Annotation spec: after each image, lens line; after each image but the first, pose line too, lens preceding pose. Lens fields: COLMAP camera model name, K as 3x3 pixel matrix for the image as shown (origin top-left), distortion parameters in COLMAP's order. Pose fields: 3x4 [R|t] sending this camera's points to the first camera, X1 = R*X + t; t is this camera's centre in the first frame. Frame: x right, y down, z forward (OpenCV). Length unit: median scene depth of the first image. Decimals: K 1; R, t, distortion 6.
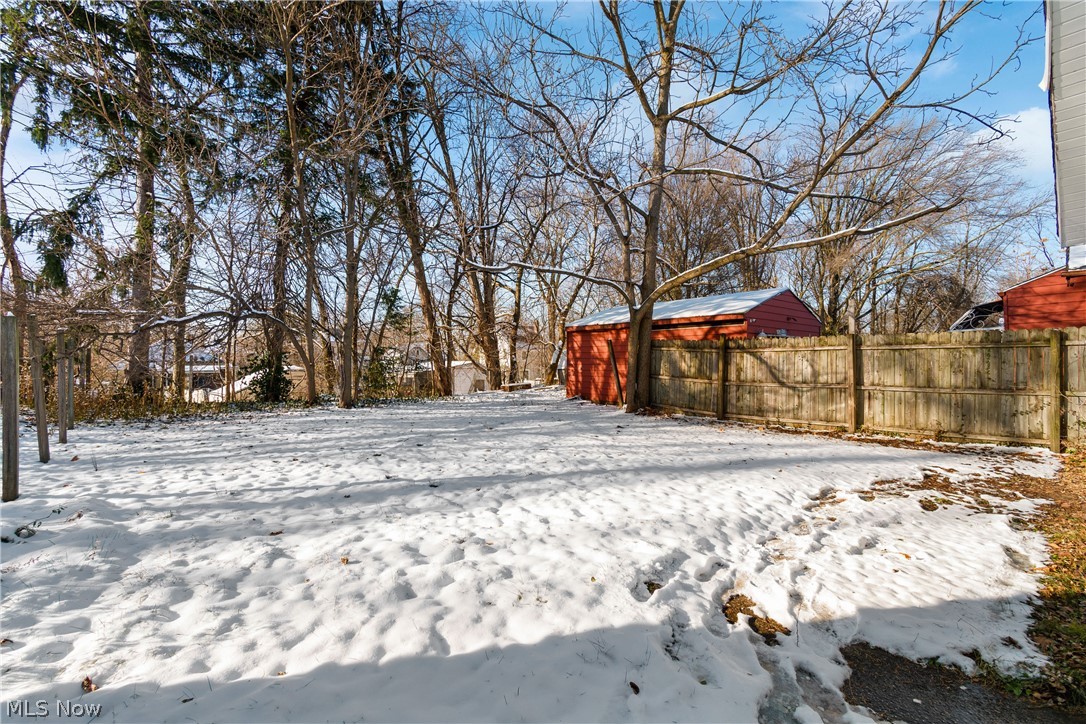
lens RADIAL K [[469.7, 0, 546.6], [0, 469.7, 360.0], [0, 0, 1]] dist [-0.001553, -0.000145]
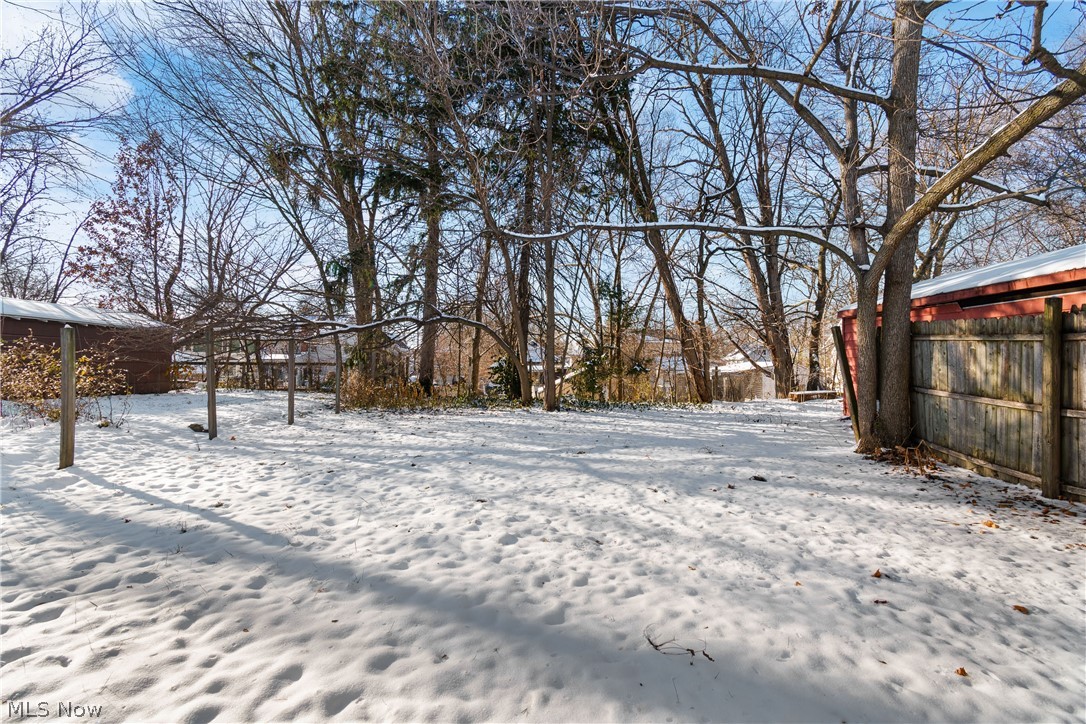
lens RADIAL K [[469.7, 0, 546.6], [0, 469.7, 360.0], [0, 0, 1]] dist [-0.001553, -0.000145]
pose [[0.738374, -0.001695, -0.674389, 0.283493], [0.000218, 0.999997, -0.002274, 0.001712], [0.674391, 0.001532, 0.738373, 0.323430]]
